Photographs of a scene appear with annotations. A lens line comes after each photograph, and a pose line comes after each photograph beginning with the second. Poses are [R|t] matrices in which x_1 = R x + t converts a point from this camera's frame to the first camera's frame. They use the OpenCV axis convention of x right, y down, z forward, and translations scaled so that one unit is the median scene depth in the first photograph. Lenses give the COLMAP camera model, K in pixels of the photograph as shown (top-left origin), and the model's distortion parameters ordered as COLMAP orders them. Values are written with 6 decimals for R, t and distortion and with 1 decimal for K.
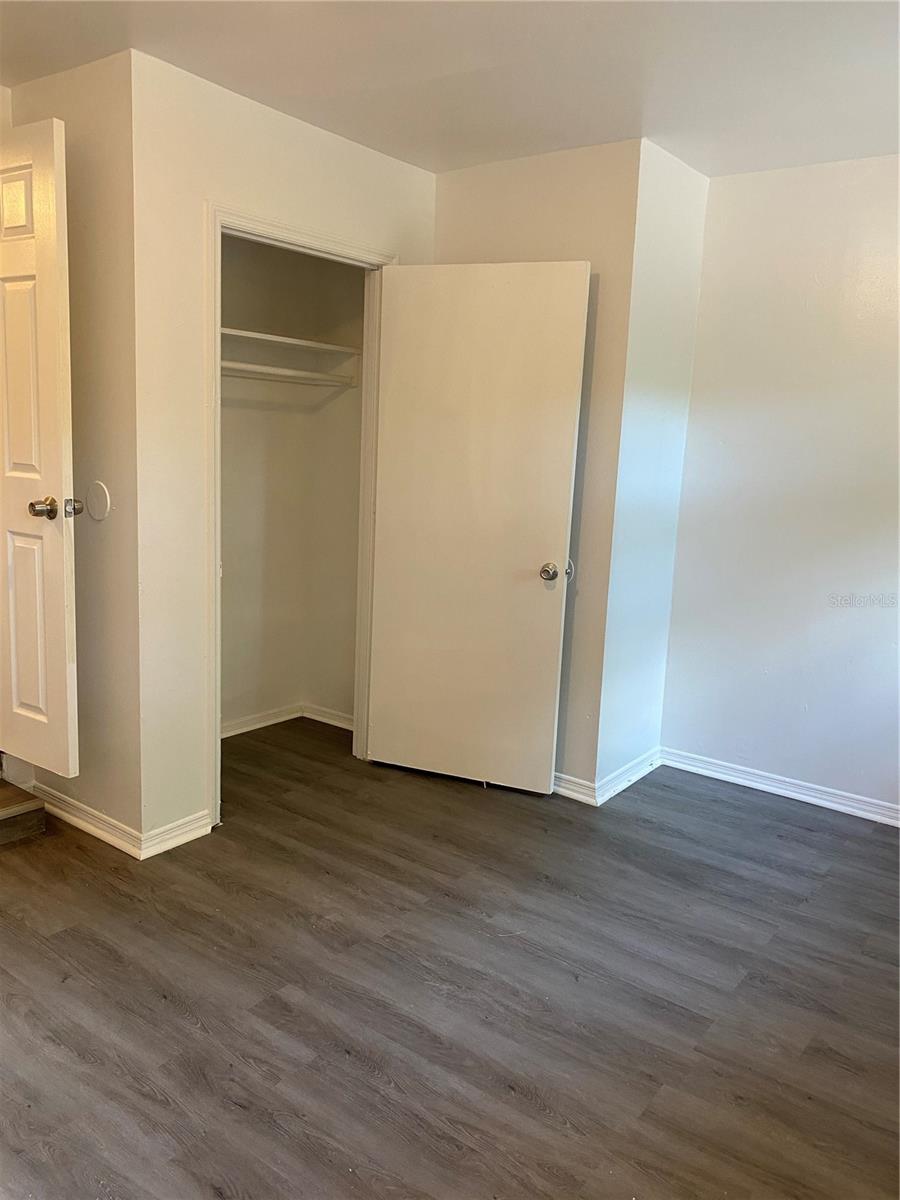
lens RADIAL K [[922.4, 0, 448.7], [0, 922.4, 599.3], [0, 0, 1]] dist [0.008581, -0.015615]
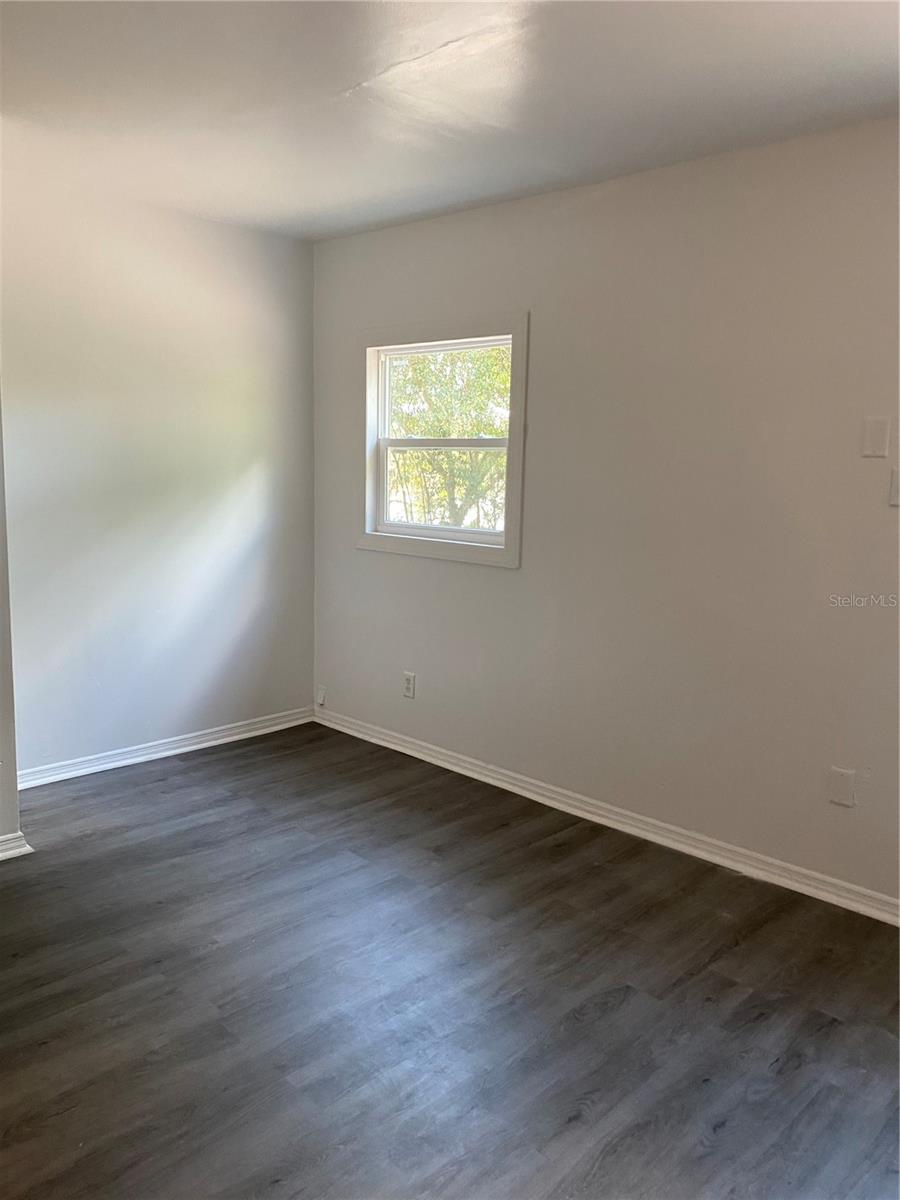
lens RADIAL K [[922.4, 0, 448.5], [0, 922.4, 600.1], [0, 0, 1]] dist [0.008581, -0.015615]
pose [[0.136970, -0.197982, 0.970589, -0.727312], [0.160469, 0.971316, 0.175485, -0.129077], [-0.977491, 0.131713, 0.164811, 0.497690]]
